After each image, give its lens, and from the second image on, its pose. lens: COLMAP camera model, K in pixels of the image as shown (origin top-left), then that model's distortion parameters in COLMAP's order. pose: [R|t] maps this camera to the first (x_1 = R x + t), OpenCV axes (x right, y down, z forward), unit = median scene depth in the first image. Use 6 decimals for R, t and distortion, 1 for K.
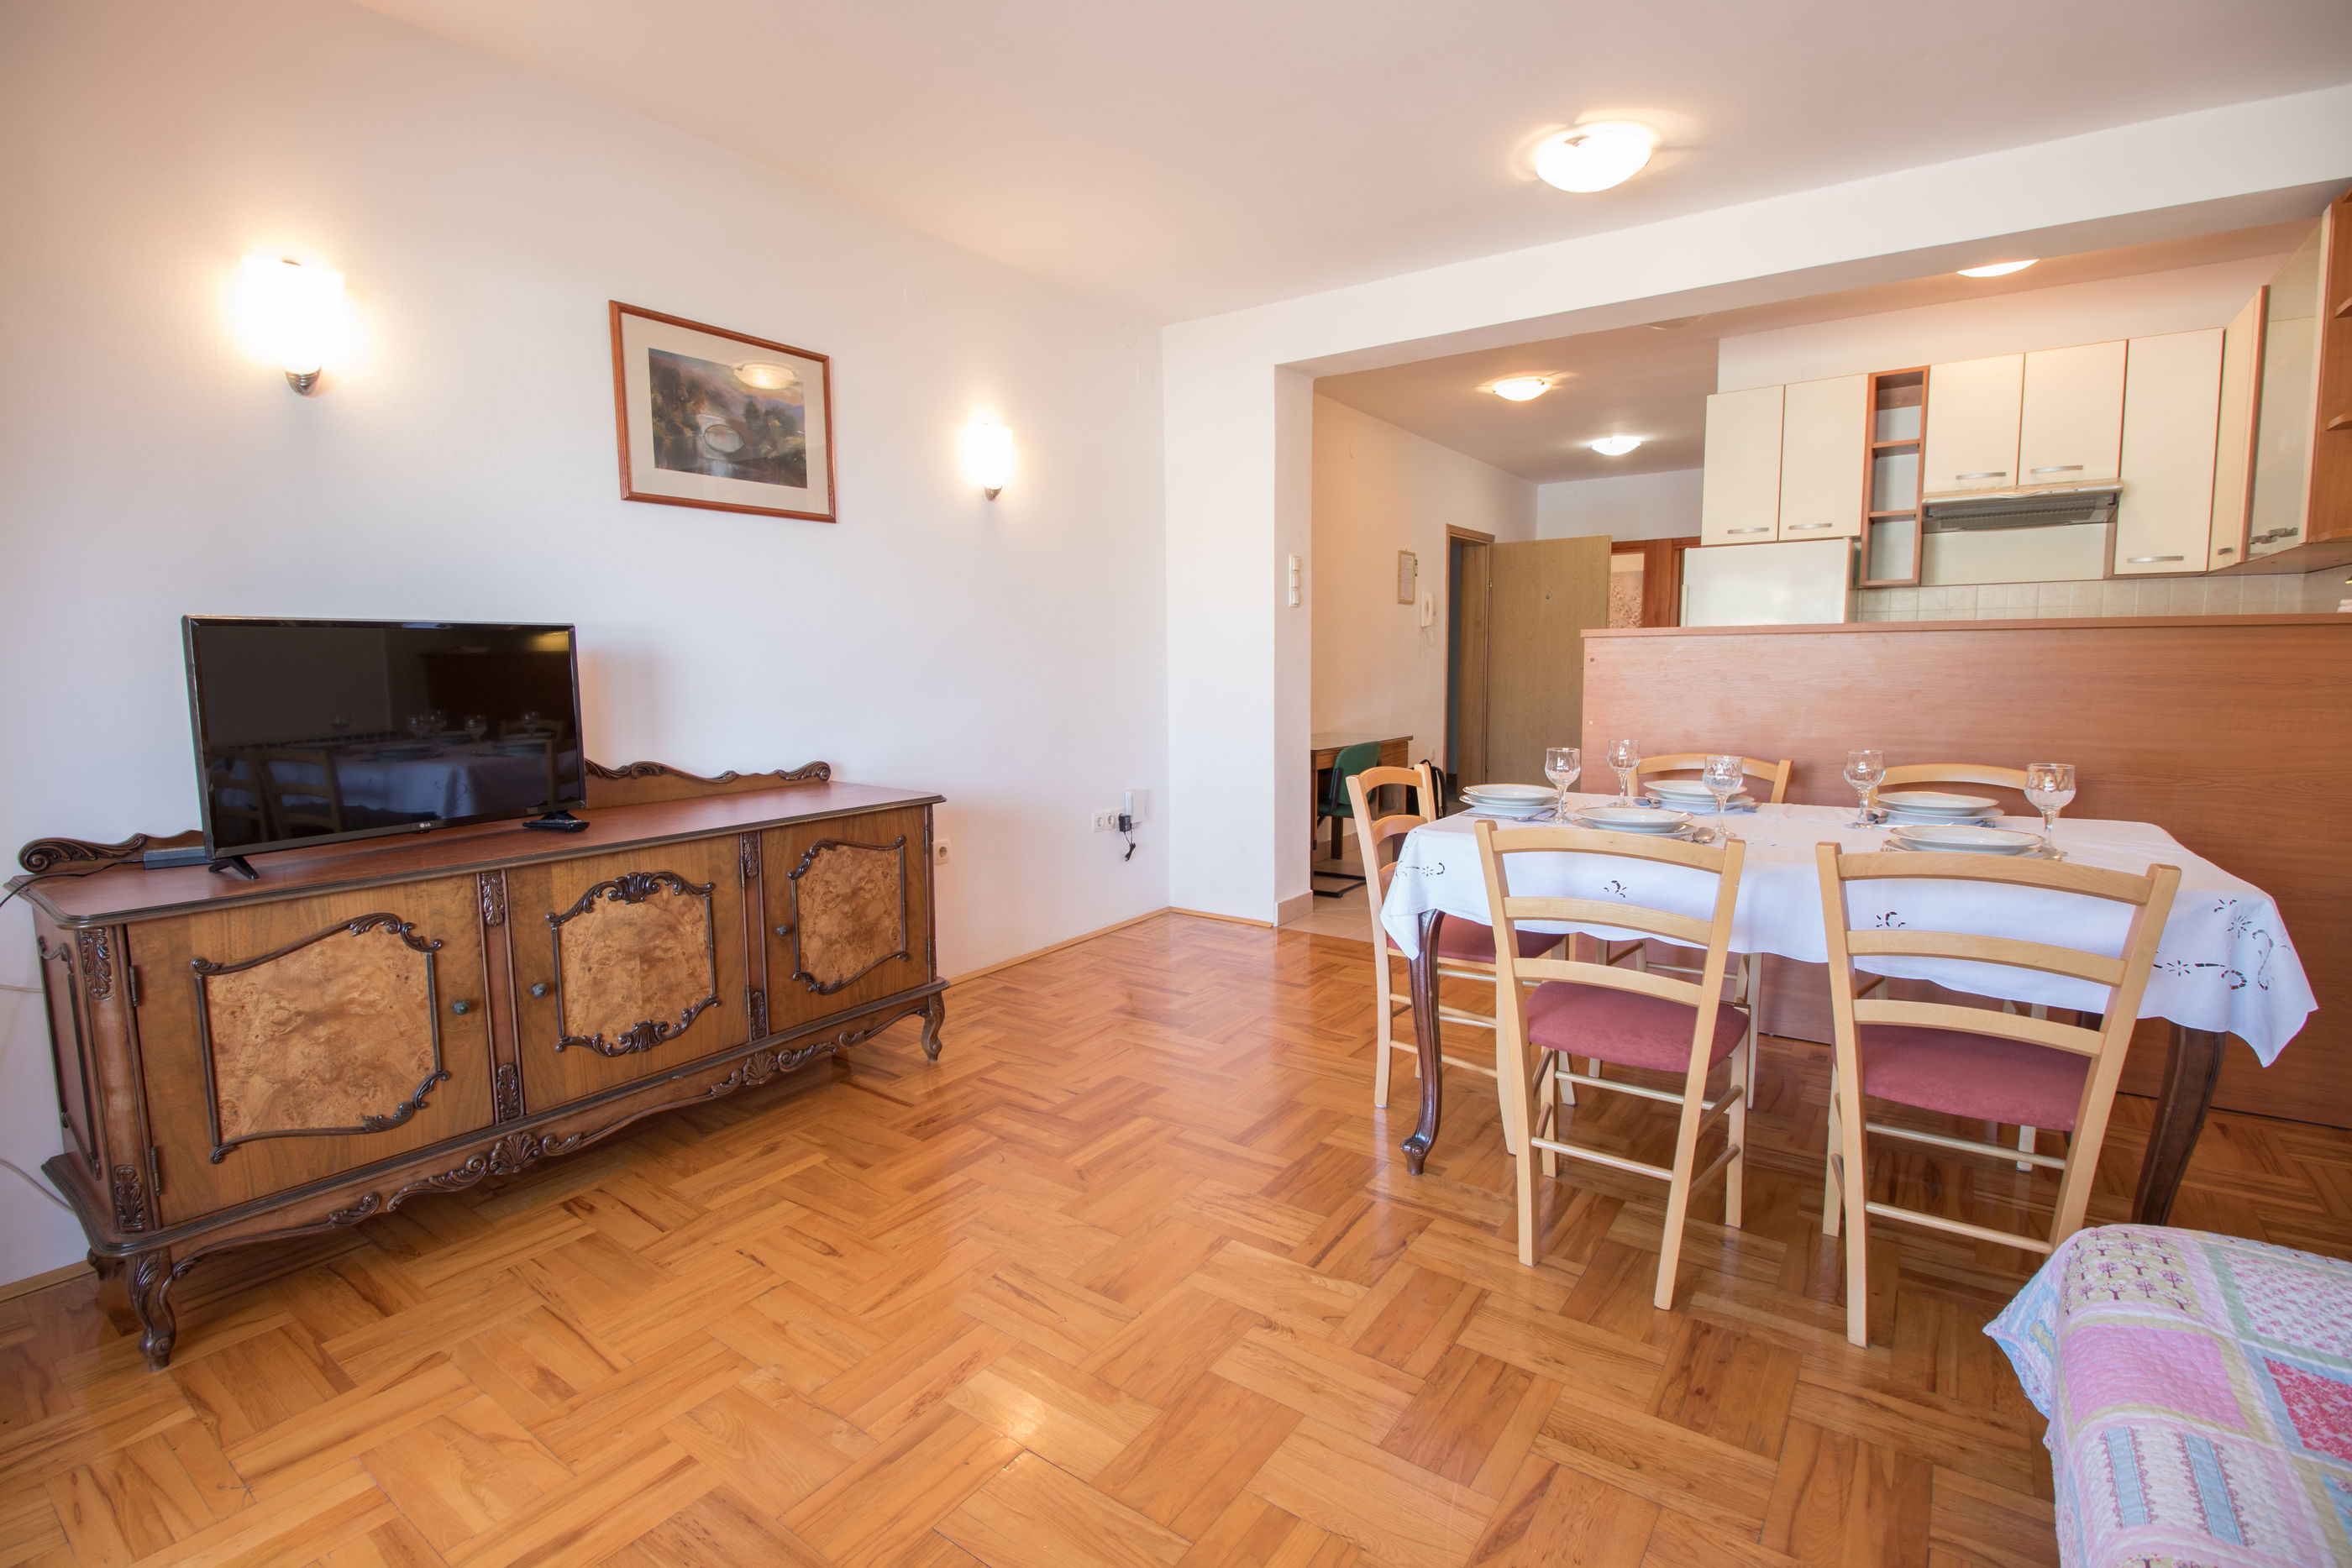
lens RADIAL K [[1082.7, 0, 1155.6], [0, 1082.7, 777.8], [0, 0, 1]] dist [0.000287, -0.014002]
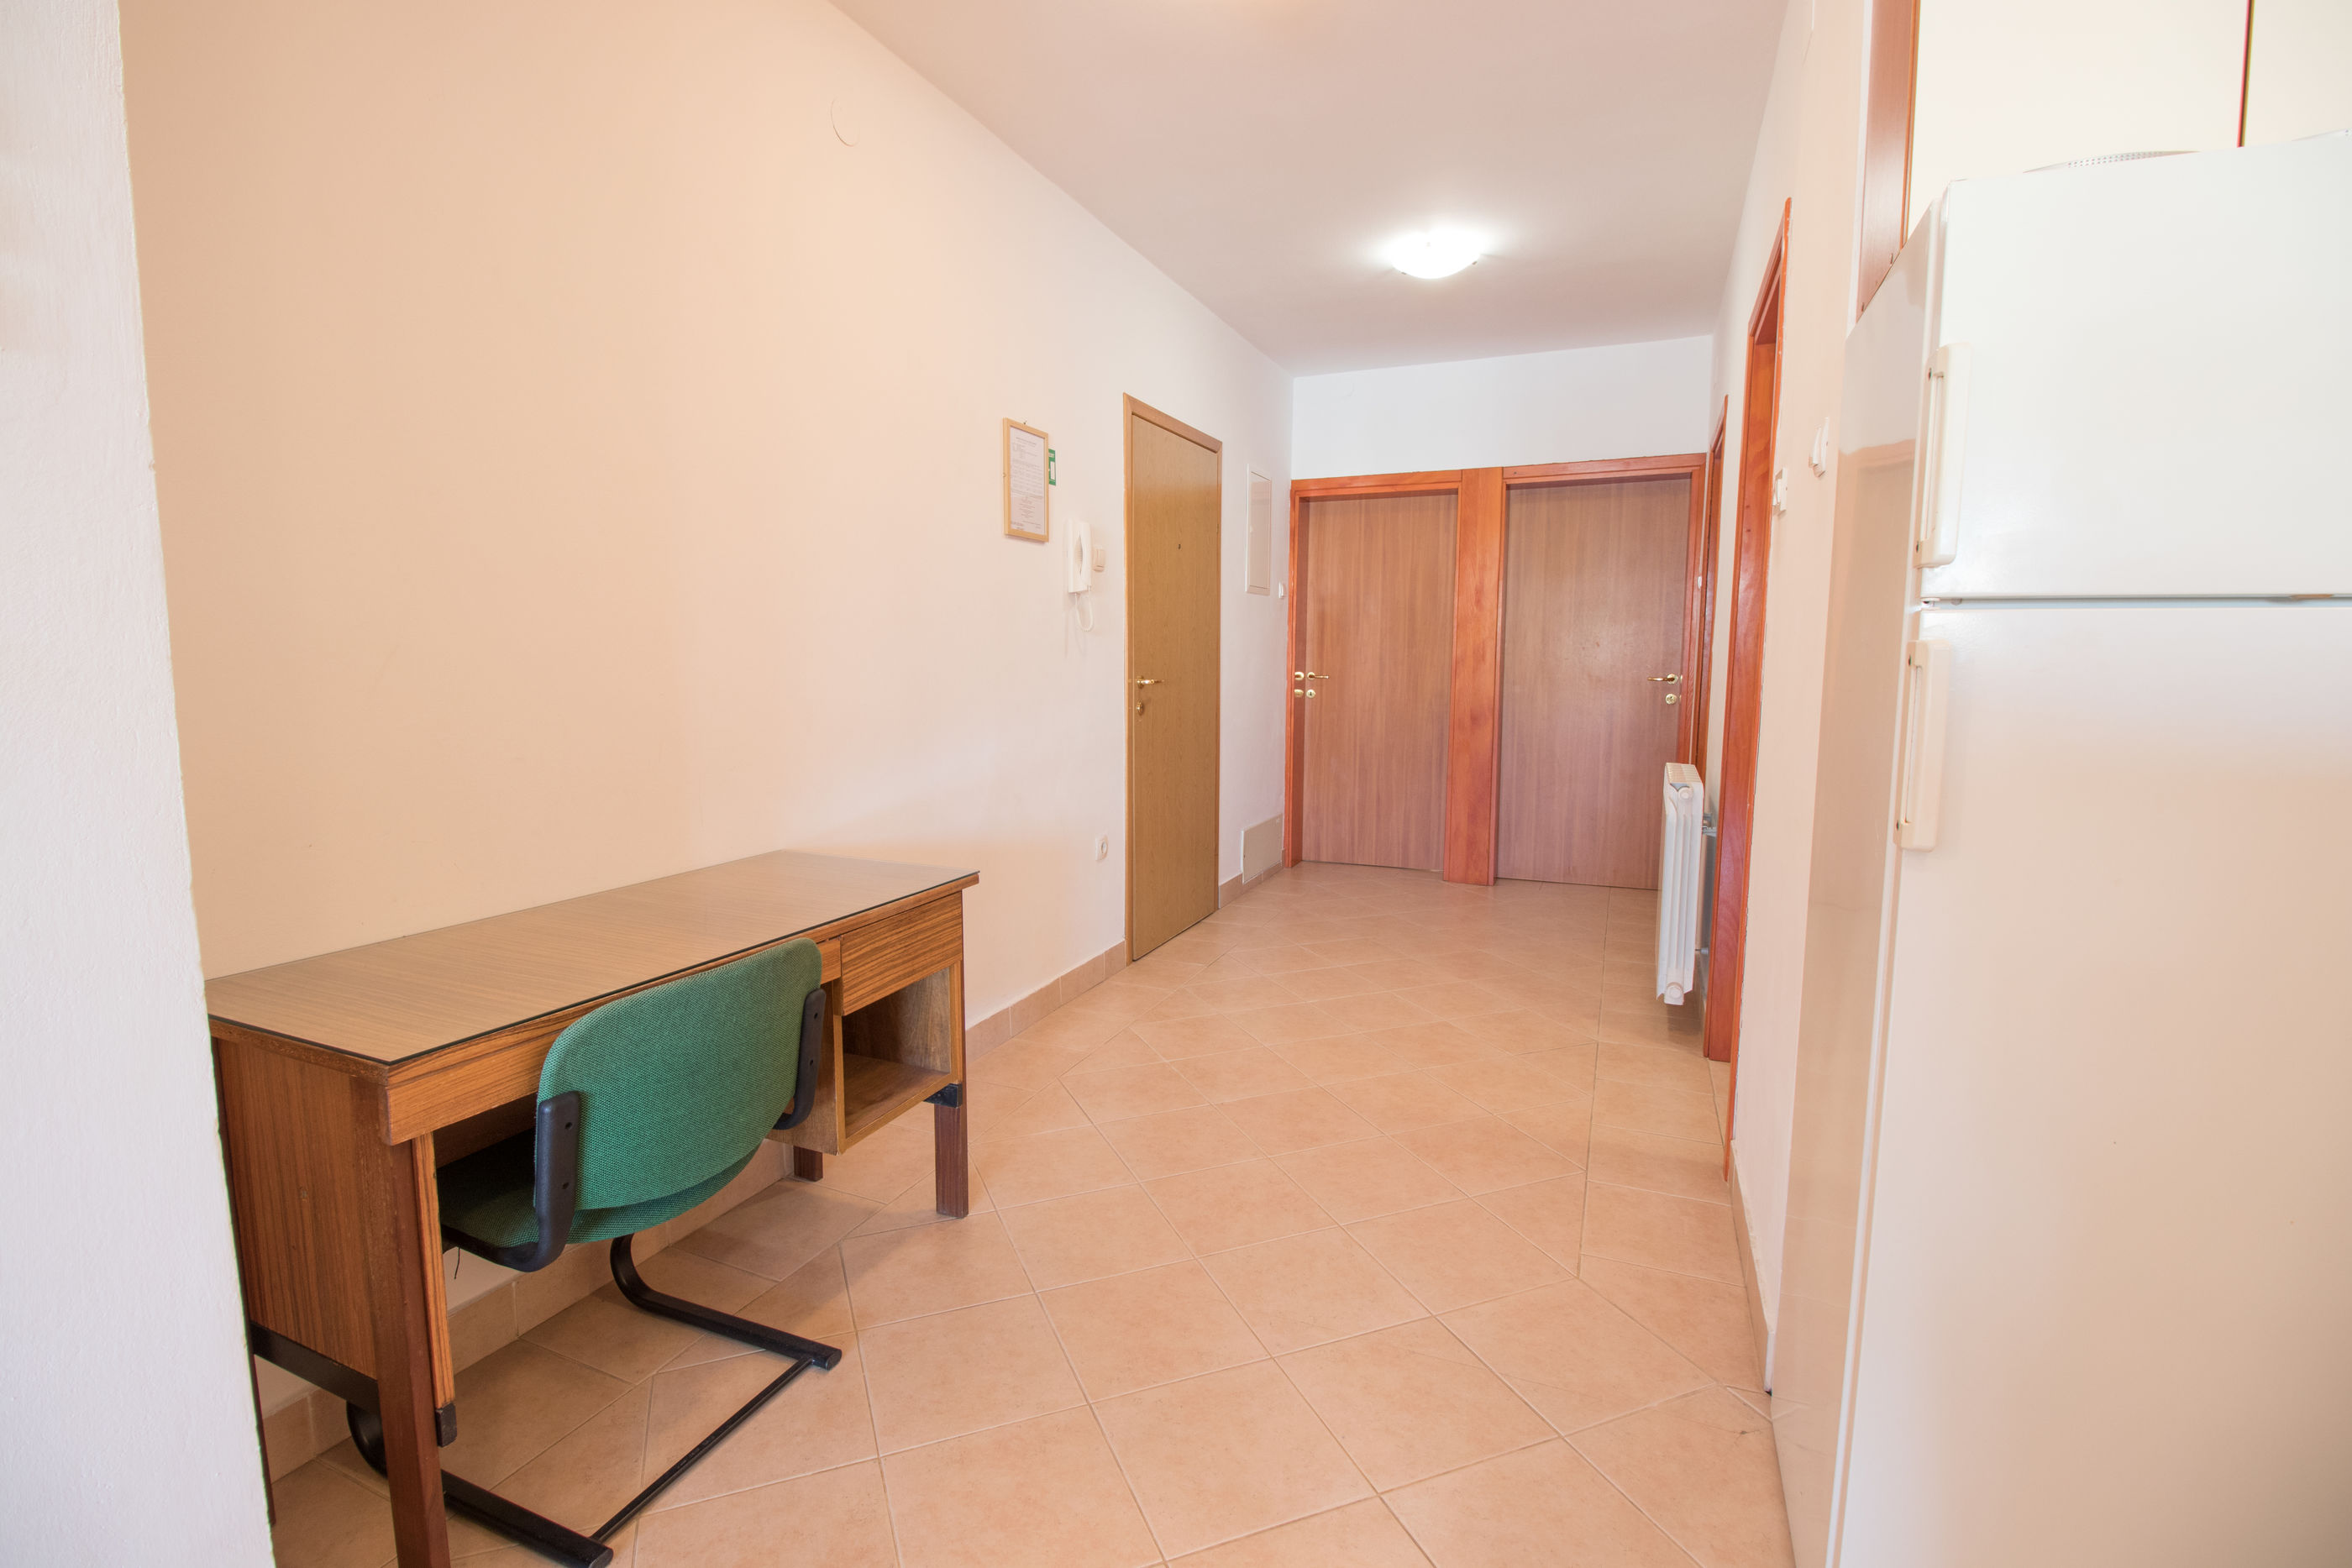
lens RADIAL K [[1065.9, 0, 1168.4], [0, 1065.9, 778.2], [0, 0, 1]] dist [0.000209, -0.013466]
pose [[0.974921, -0.009969, 0.222328, 0.317085], [0.008311, 0.999930, 0.008393, -0.104394], [-0.222397, -0.006335, 0.974936, 0.911755]]
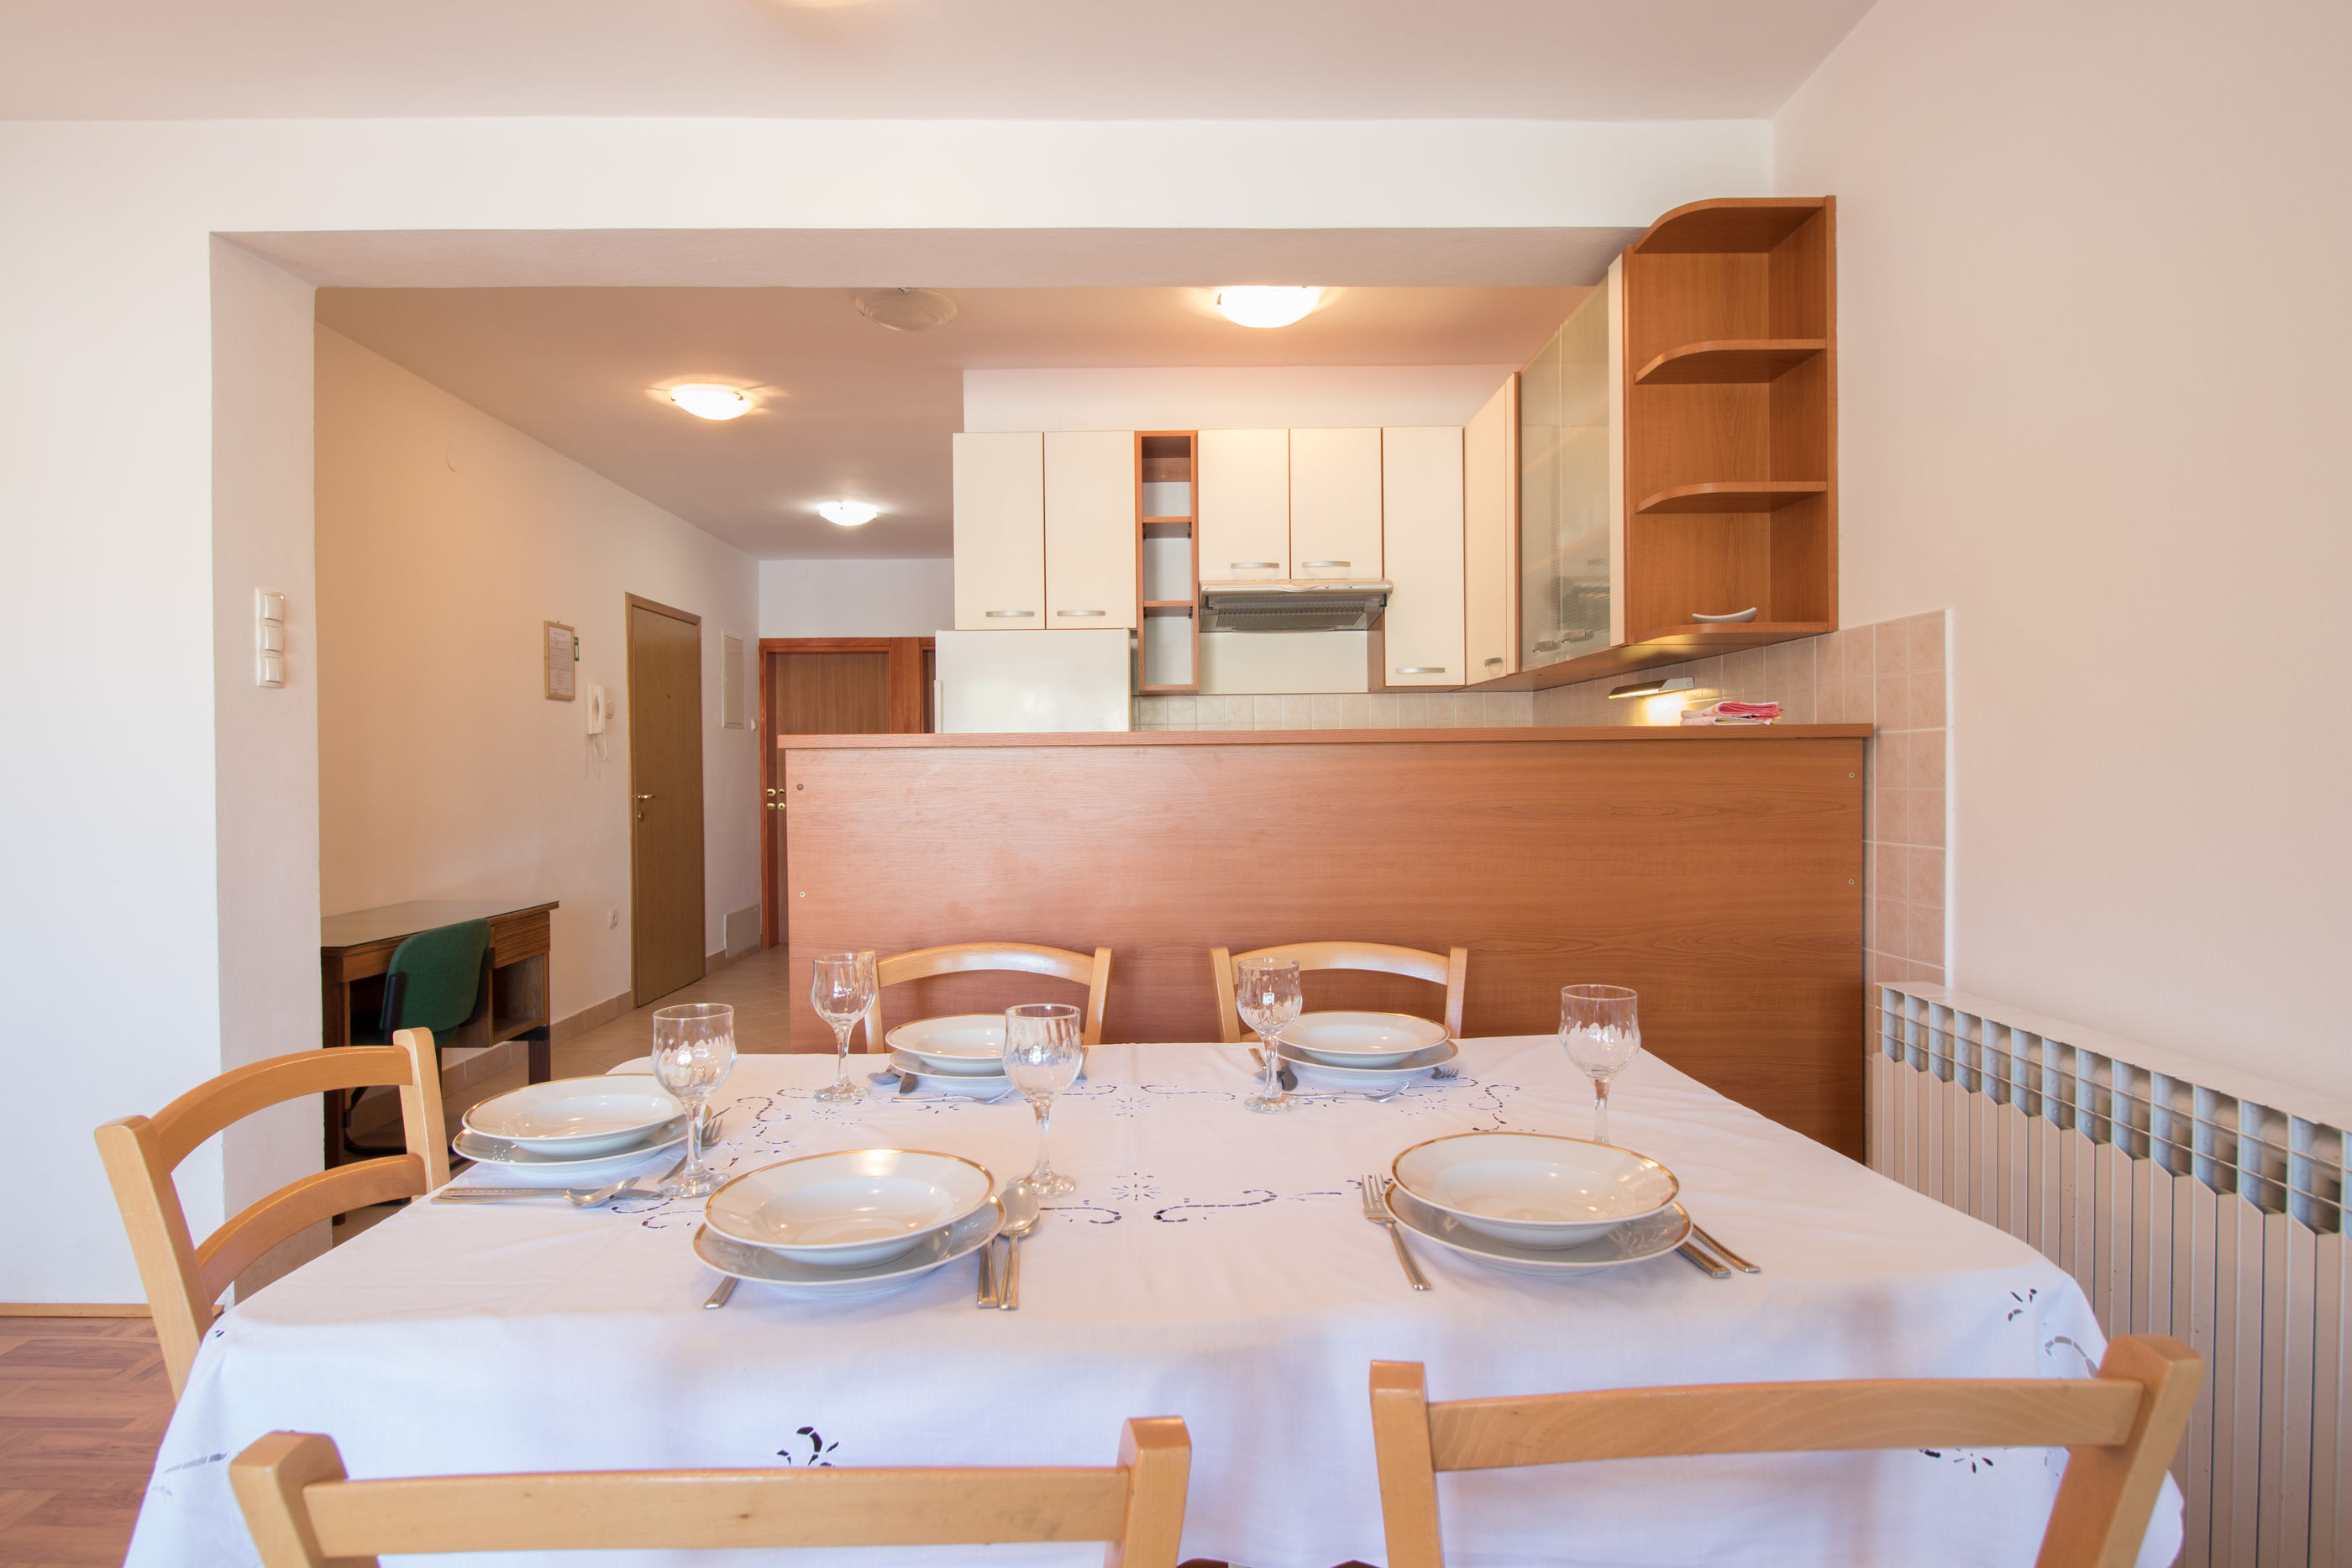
lens RADIAL K [[1203.7, 0, 1155.1], [0, 1203.7, 775.9], [0, 0, 1]] dist [-0.001162, -0.000096]
pose [[0.807077, 0.001174, 0.590445, 0.147488], [0.063969, 0.993938, -0.089415, -0.037671], [-0.586970, 0.109935, 0.802110, 0.308731]]
